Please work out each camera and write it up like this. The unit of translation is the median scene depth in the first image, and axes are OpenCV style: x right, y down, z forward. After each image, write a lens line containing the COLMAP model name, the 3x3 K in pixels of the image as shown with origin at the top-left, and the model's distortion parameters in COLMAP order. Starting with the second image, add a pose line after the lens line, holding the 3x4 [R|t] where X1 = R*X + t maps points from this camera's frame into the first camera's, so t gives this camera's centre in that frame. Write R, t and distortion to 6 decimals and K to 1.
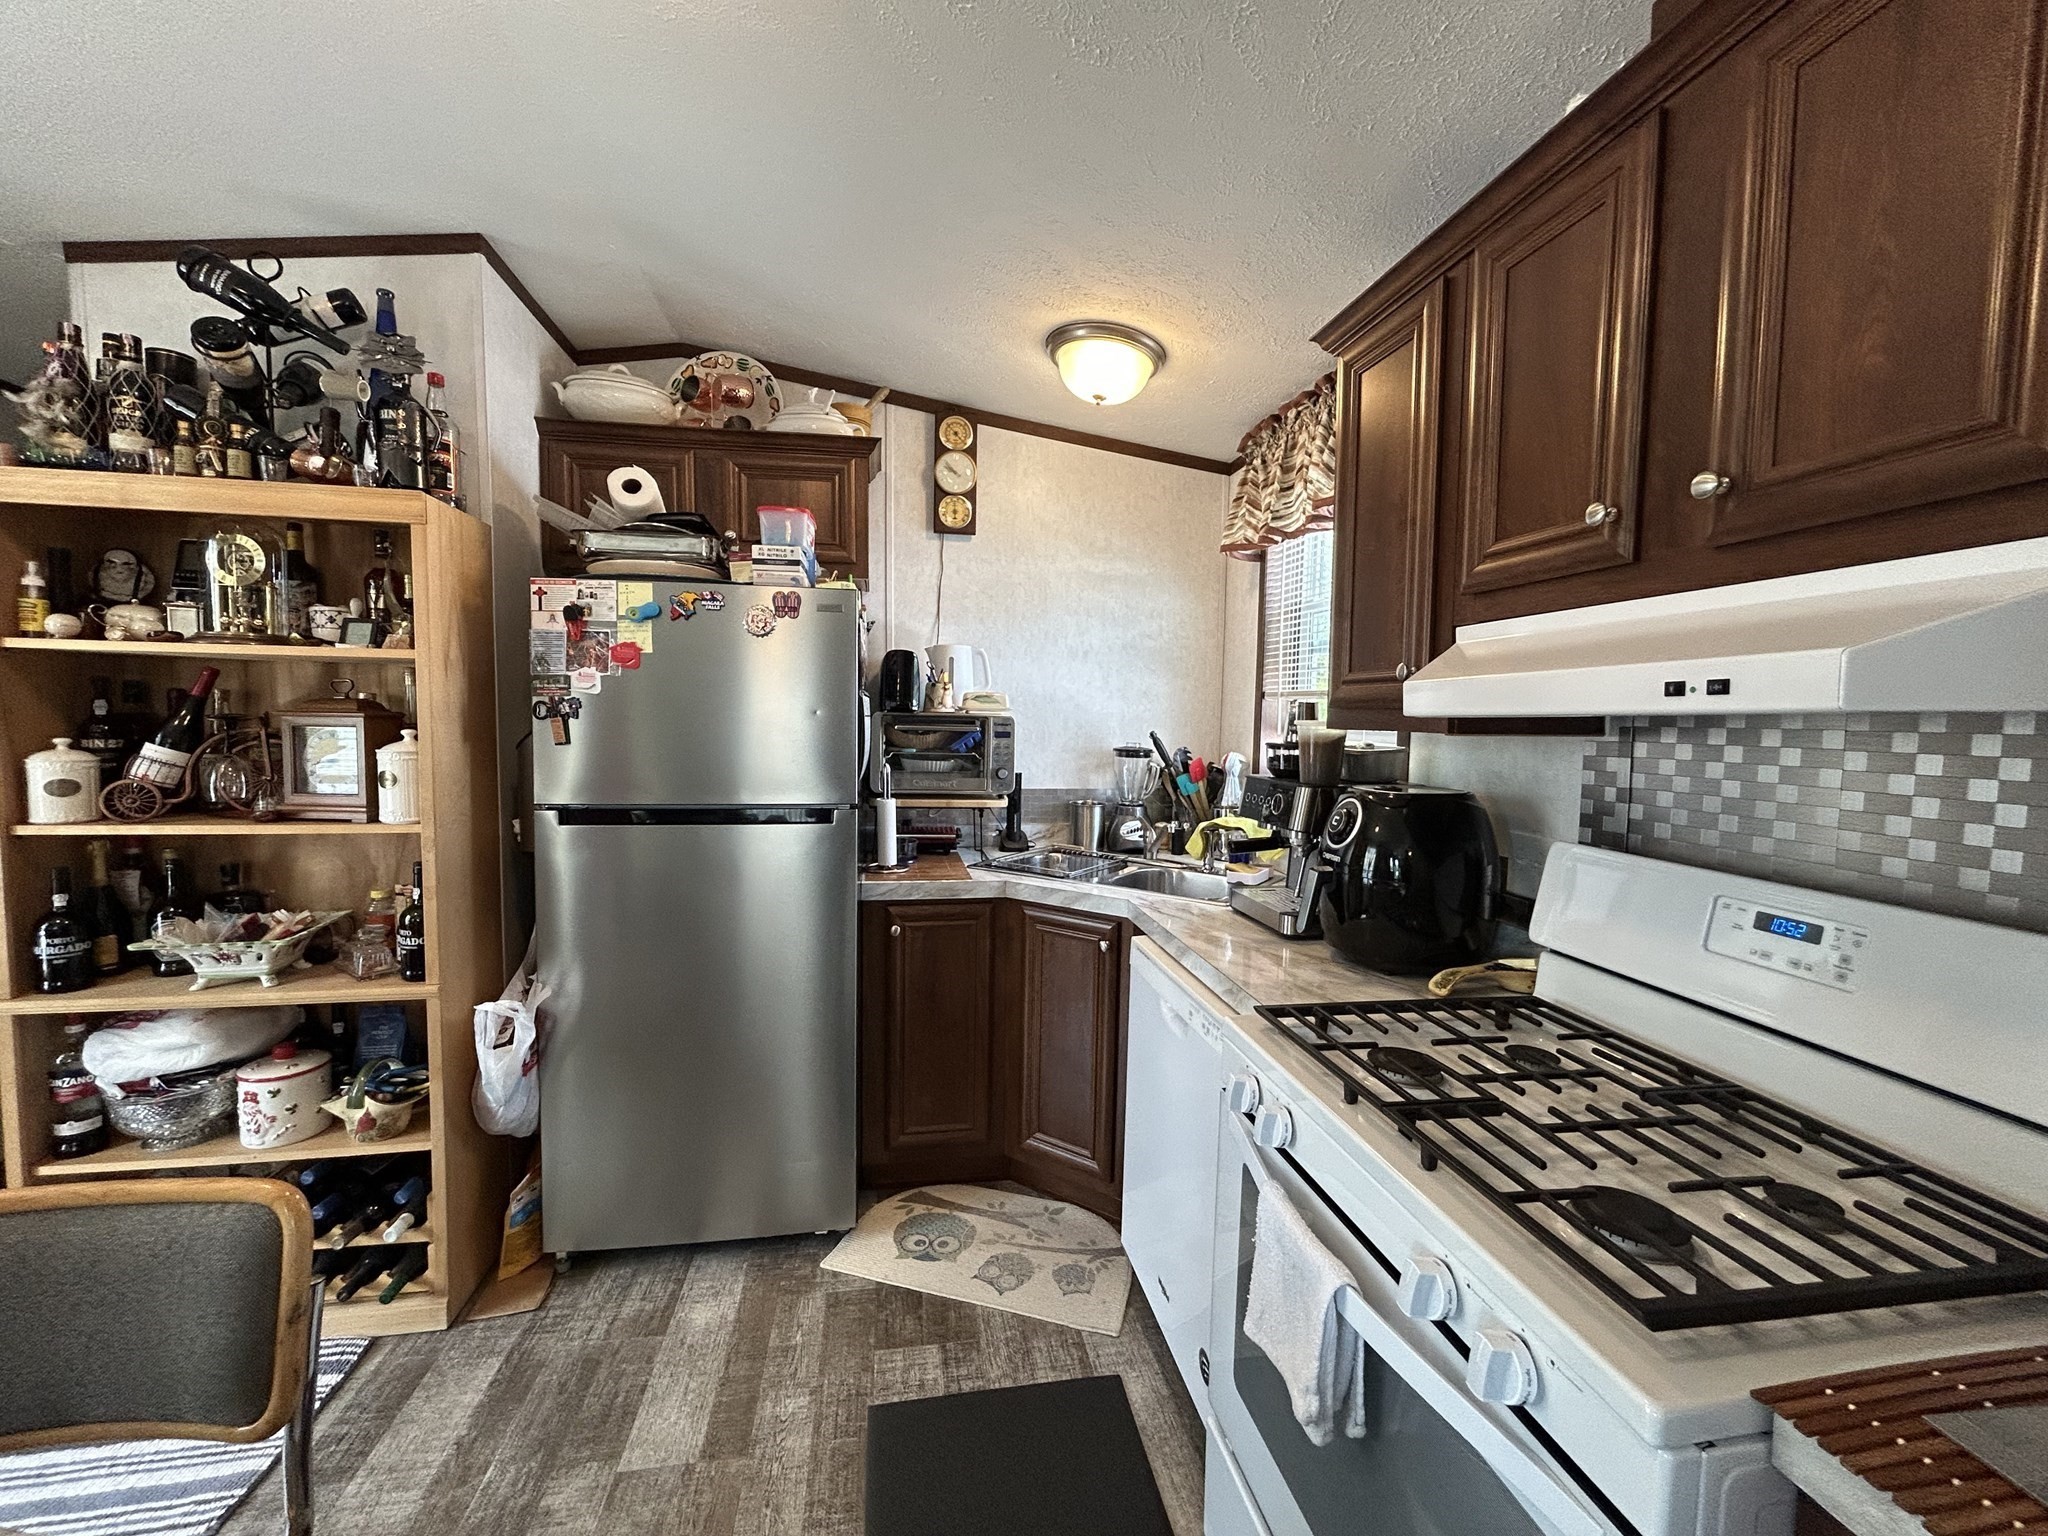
lens RADIAL K [[827.5, 0, 1025.5], [0, 827.5, 770.3], [0, 0, 1]] dist [-0.002418, 0.001100]
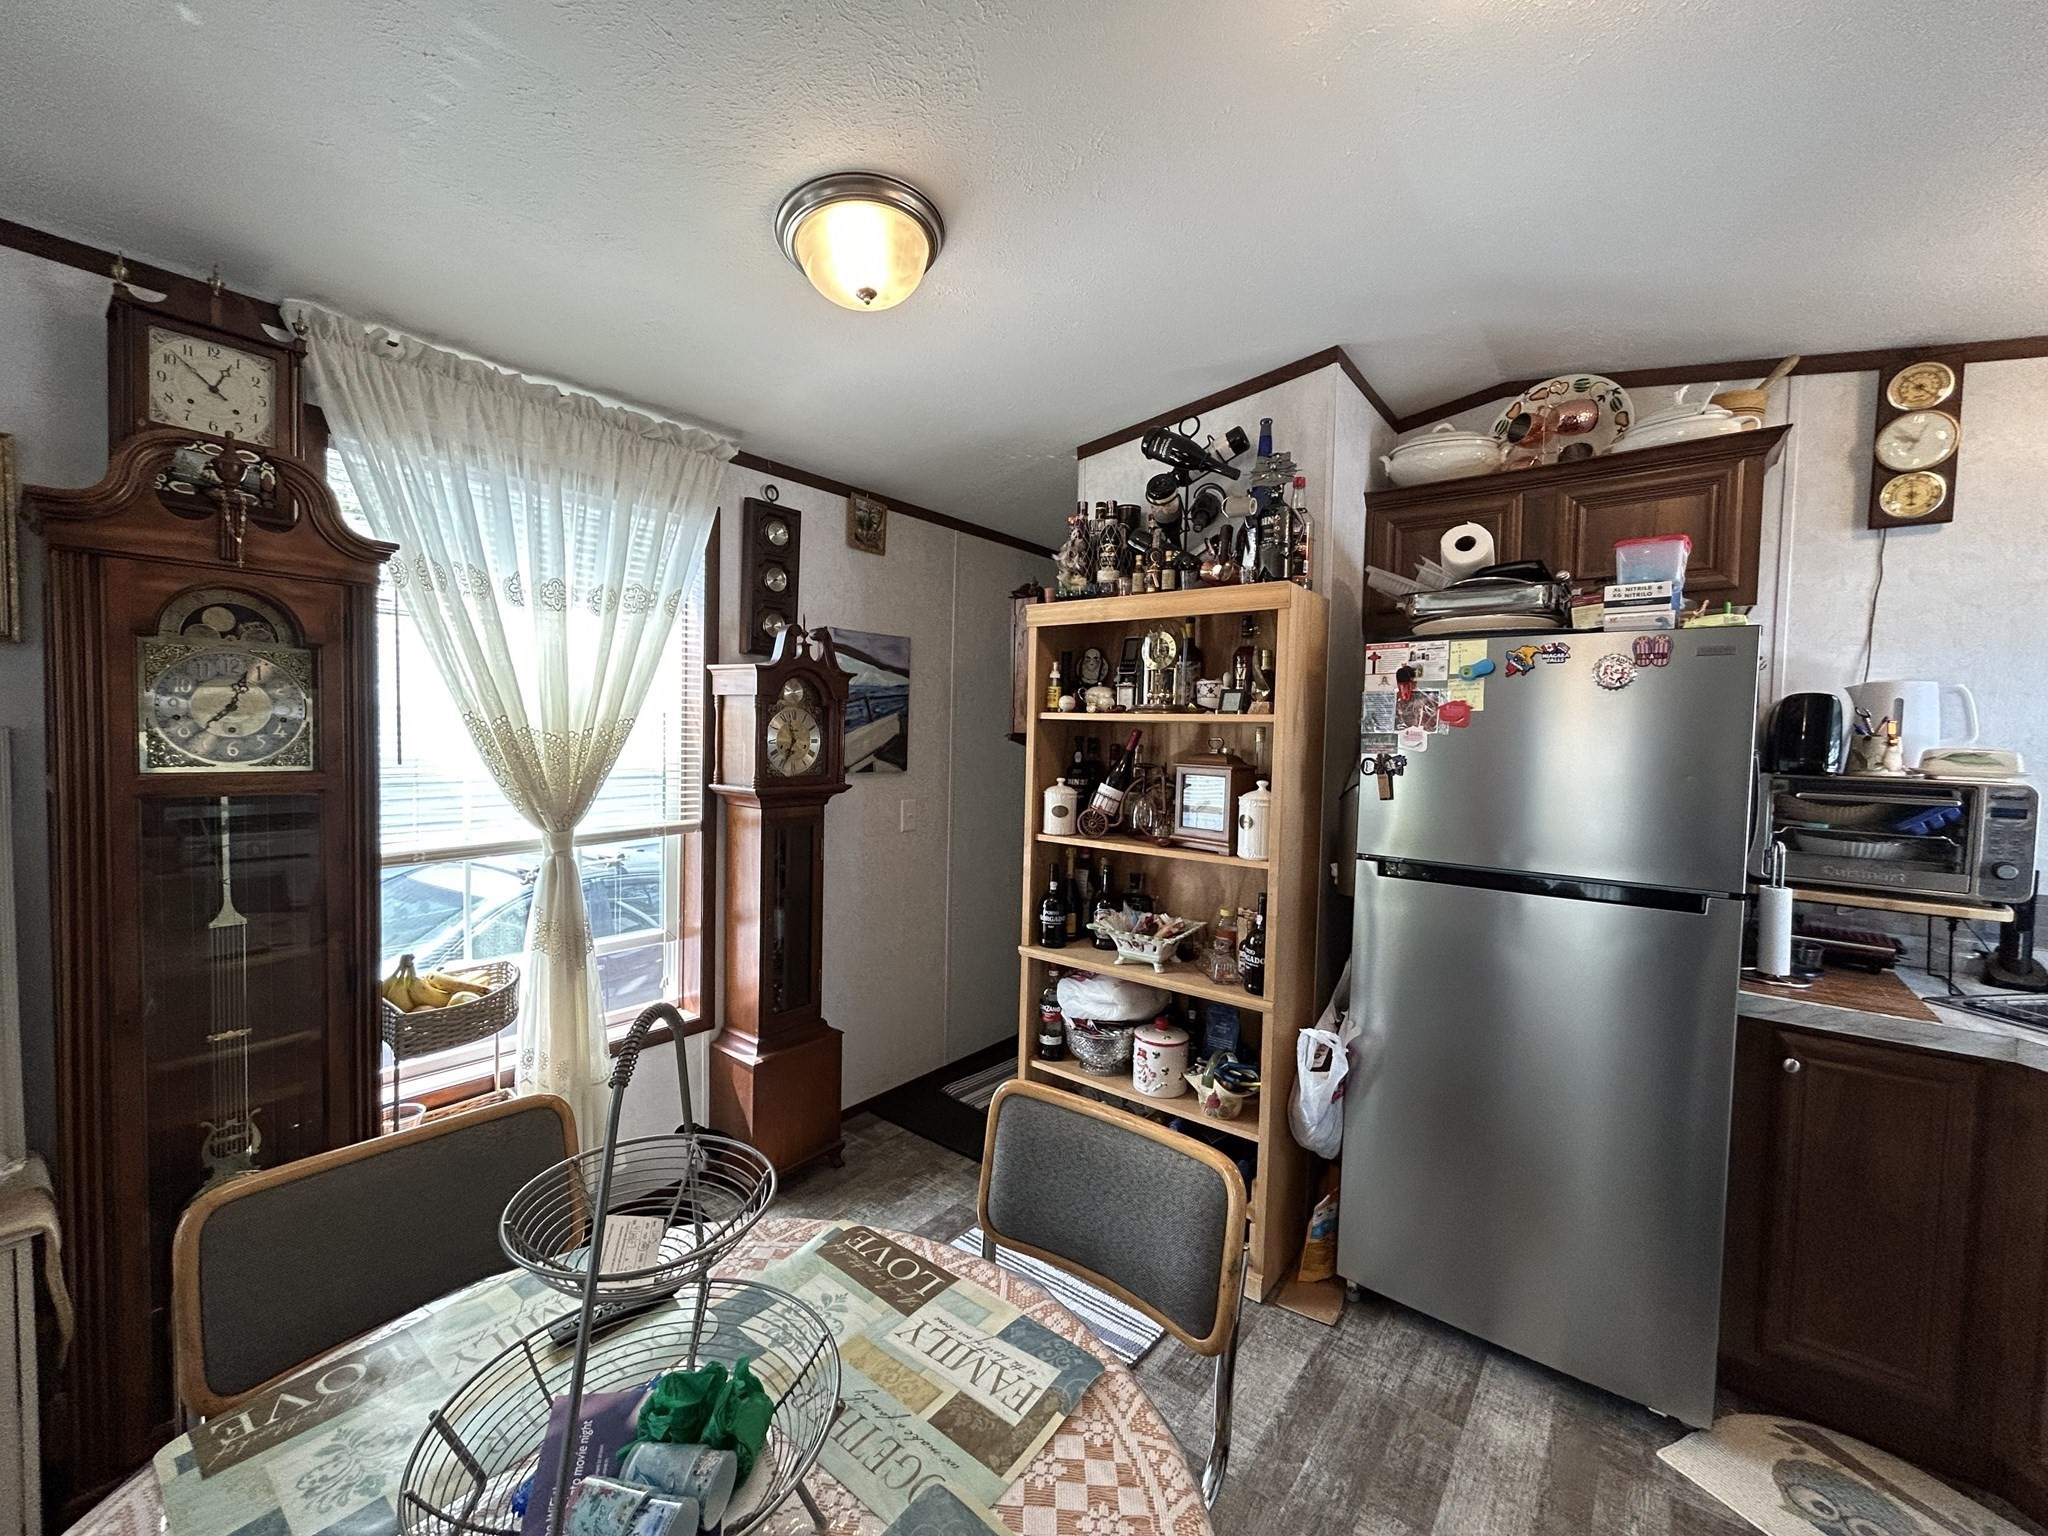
lens RADIAL K [[827.5, 0, 1022.1], [0, 827.5, 769.8], [0, 0, 1]] dist [-0.002418, 0.001100]
pose [[0.669895, 0.032535, -0.741743, -0.091456], [-0.062876, 0.997937, -0.013013, -0.026326], [0.739789, 0.055355, 0.670558, -0.052184]]
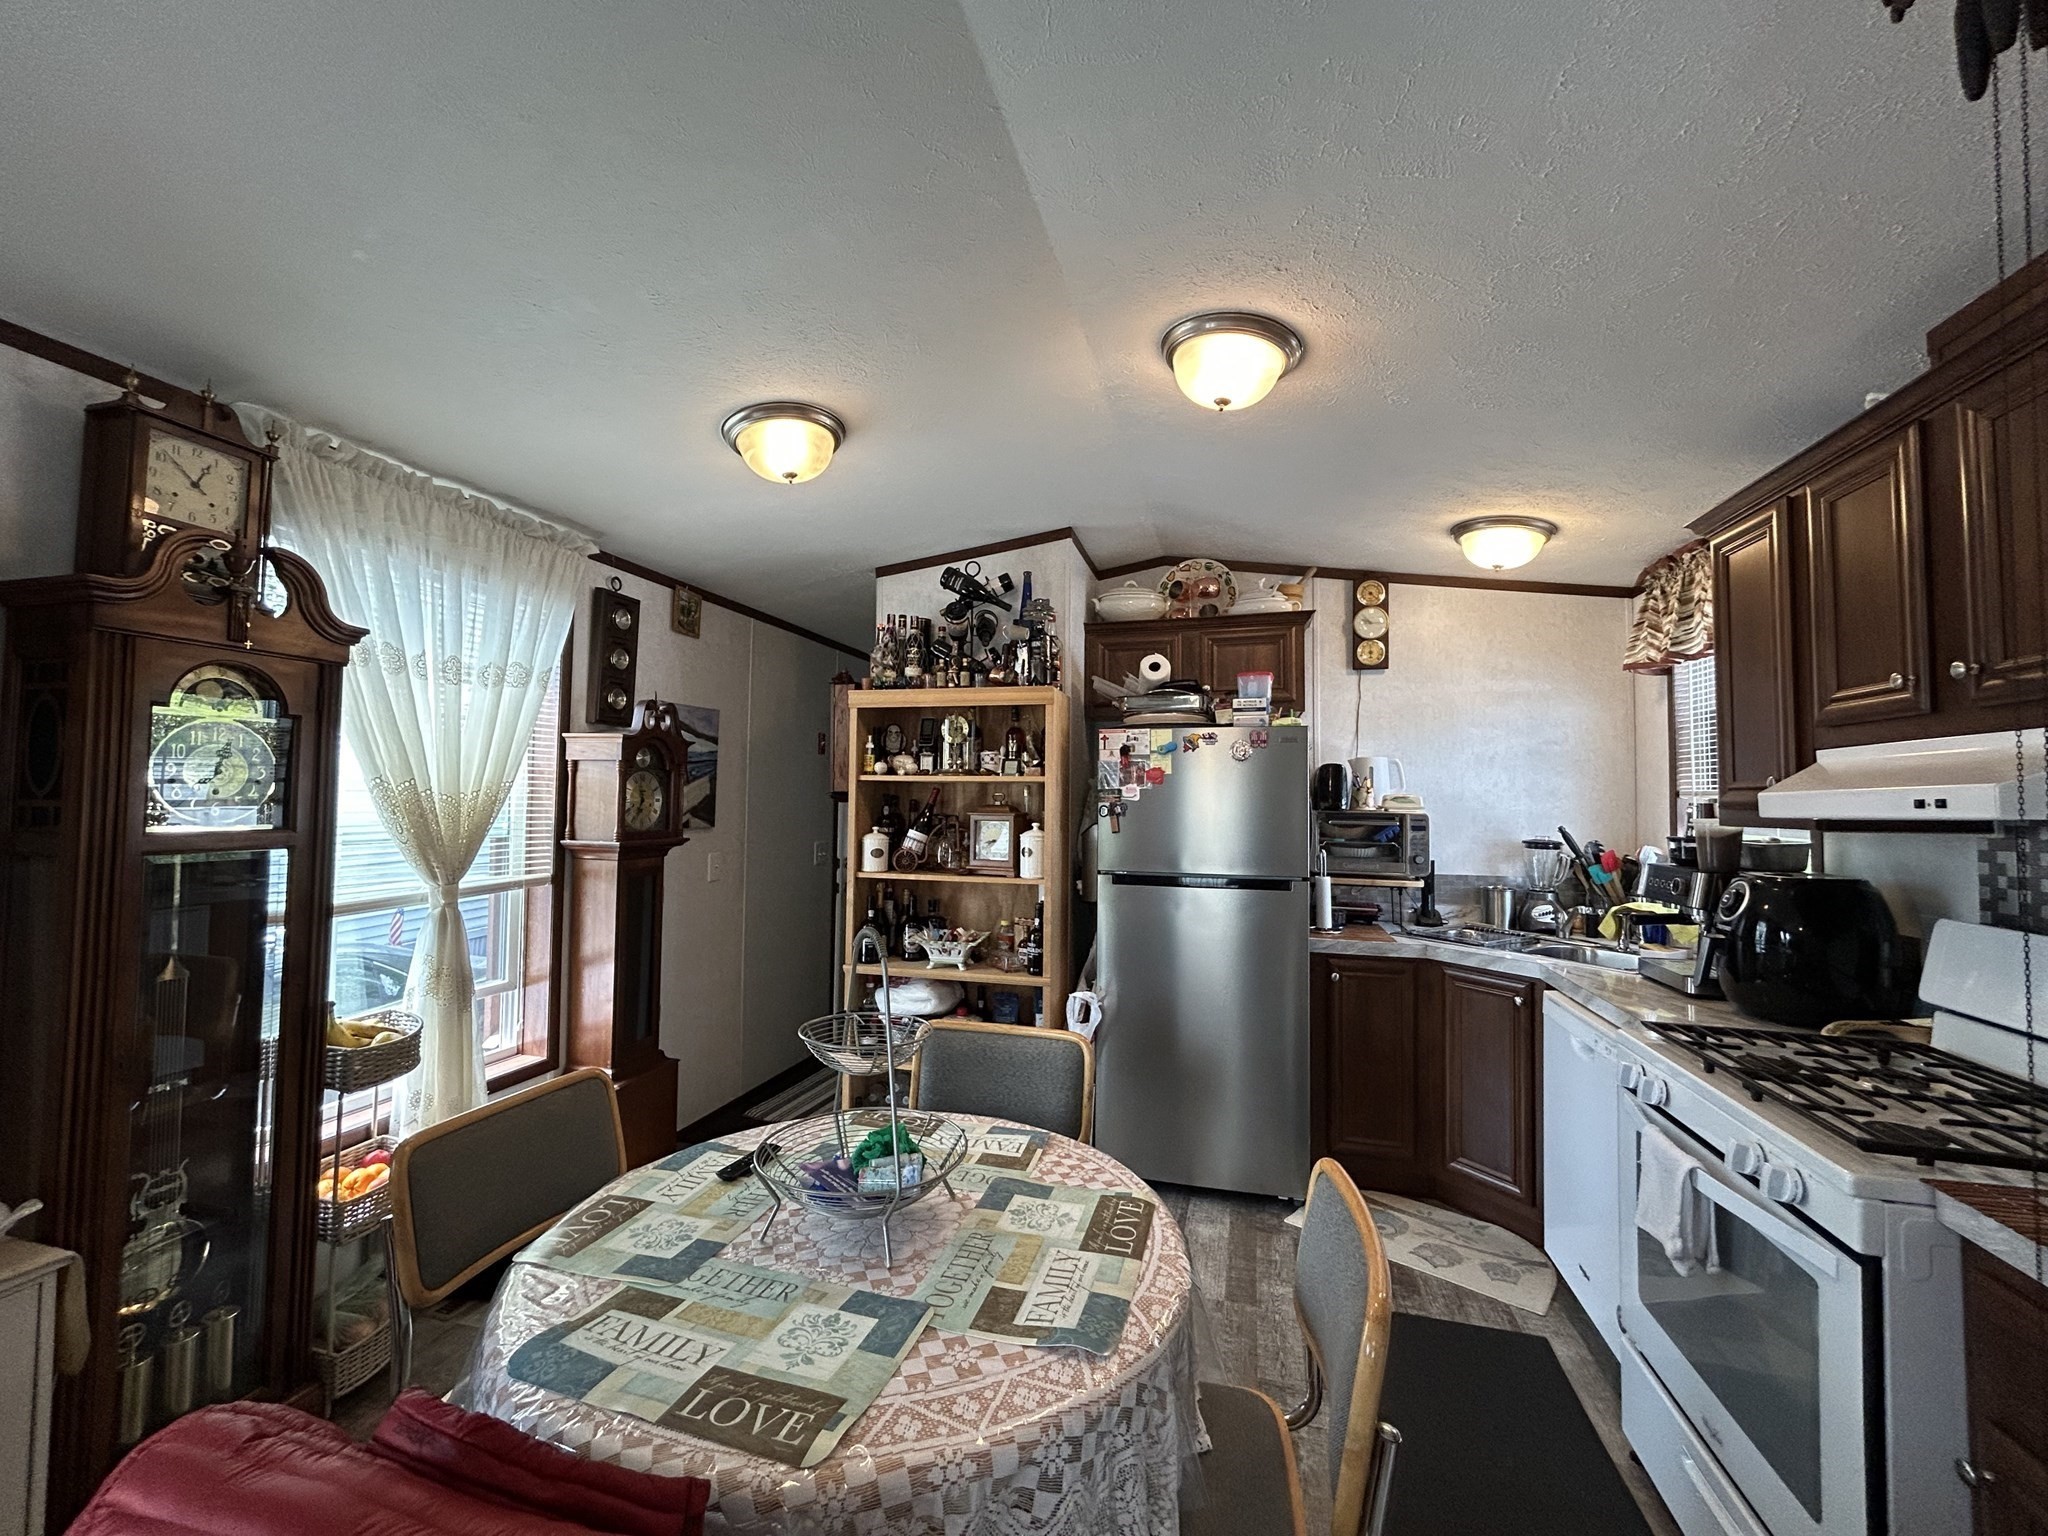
lens RADIAL K [[827.5, 0, 1022.4], [0, 827.5, 769.4], [0, 0, 1]] dist [-0.002418, 0.001100]
pose [[0.905320, -0.022672, -0.424125, -0.049870], [-0.024800, 0.994049, -0.106076, 0.021136], [0.424006, 0.106551, 0.899370, -0.515172]]
